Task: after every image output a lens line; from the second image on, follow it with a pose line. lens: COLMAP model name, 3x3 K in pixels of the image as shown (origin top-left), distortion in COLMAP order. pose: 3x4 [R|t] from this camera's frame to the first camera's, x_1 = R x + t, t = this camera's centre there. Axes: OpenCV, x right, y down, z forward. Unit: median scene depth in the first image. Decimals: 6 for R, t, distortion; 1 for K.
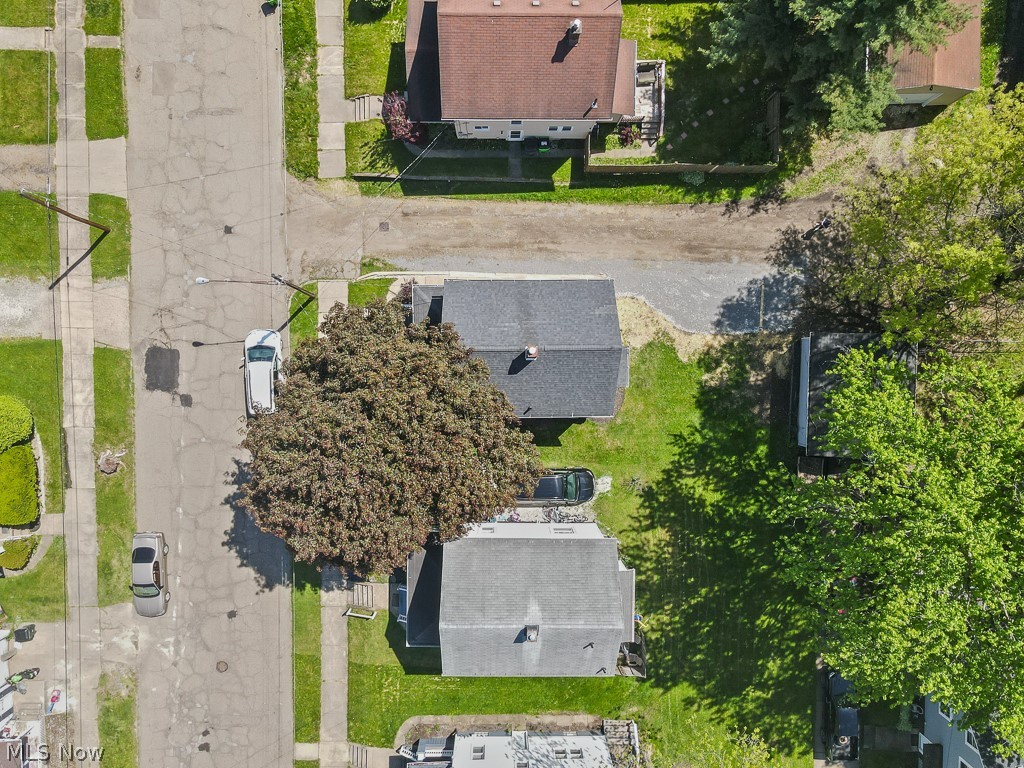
lens RADIAL K [[744.5, 0, 509.8], [0, 744.5, 384.8], [0, 0, 1]] dist [-0.004462, 0.039021]
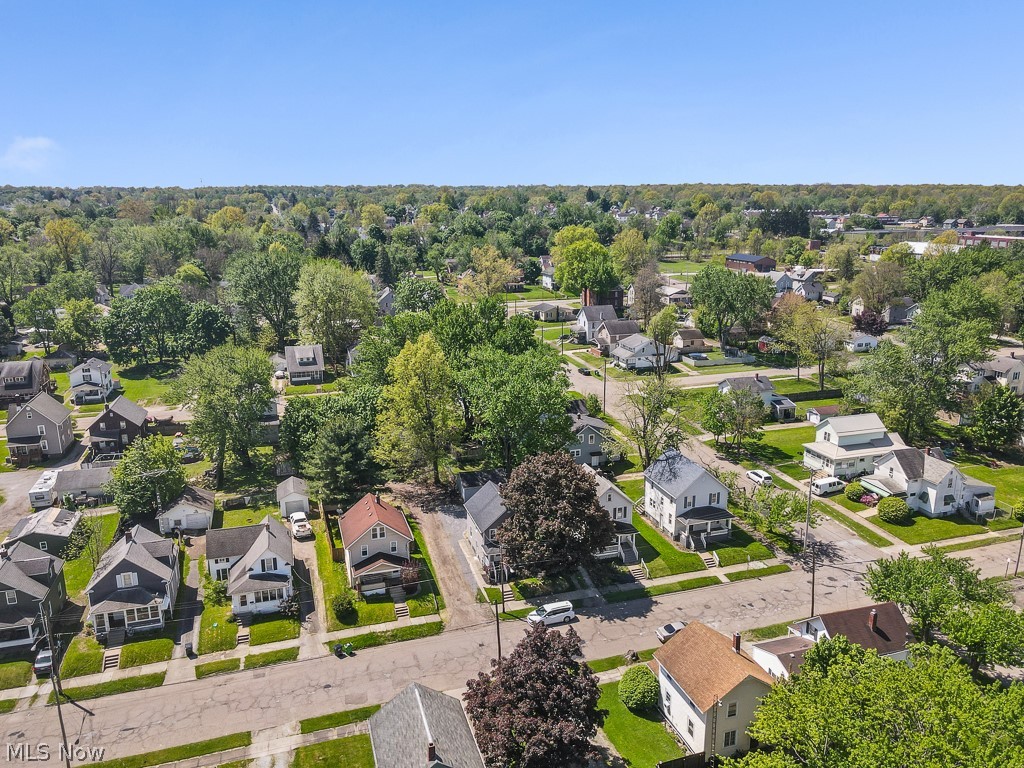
lens RADIAL K [[777.0, 0, 514.4], [0, 777.0, 381.8], [0, 0, 1]] dist [0.004164, 0.035253]
pose [[-0.291381, -0.244863, 0.924737, -1.947565], [0.955975, -0.109674, 0.272183, -0.564786], [0.034772, 0.963335, 0.266040, -0.081757]]
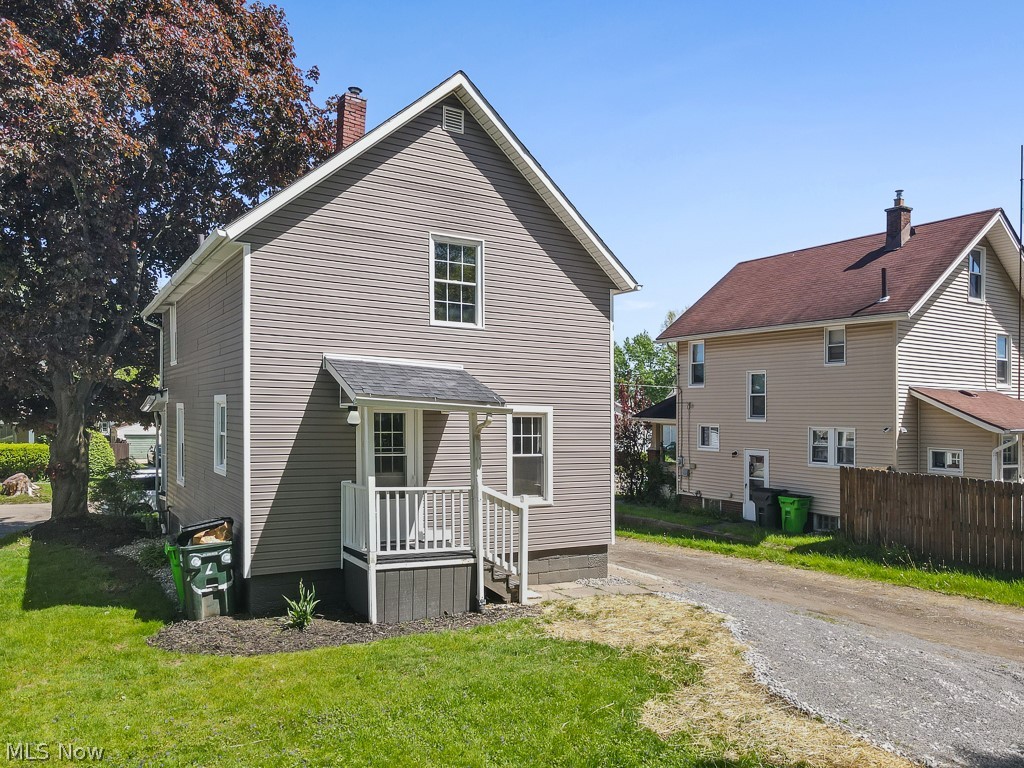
lens RADIAL K [[764.2, 0, 496.4], [0, 764.2, 388.0], [0, 0, 1]] dist [0.014113, 0.005829]
pose [[0.507303, -0.036545, -0.860993, 0.355255], [-0.861009, -0.063402, -0.504622, 0.080079], [-0.036147, 0.997319, -0.063630, 0.934872]]
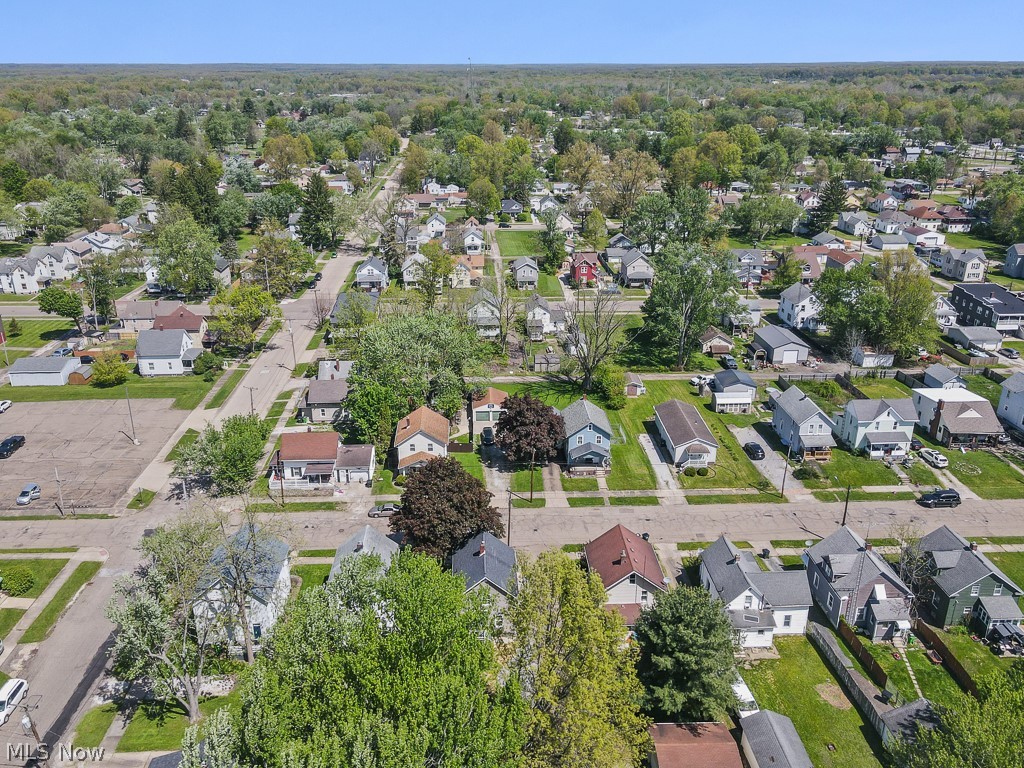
lens RADIAL K [[760.7, 0, 500.4], [0, 760.7, 340.8], [0, 0, 1]] dist [0.003089, 0.014208]
pose [[0.036566, 0.324370, -0.945223, 1.636384], [-0.998804, -0.018856, -0.045110, 0.015473], [-0.032456, 0.945742, 0.323293, -0.298116]]
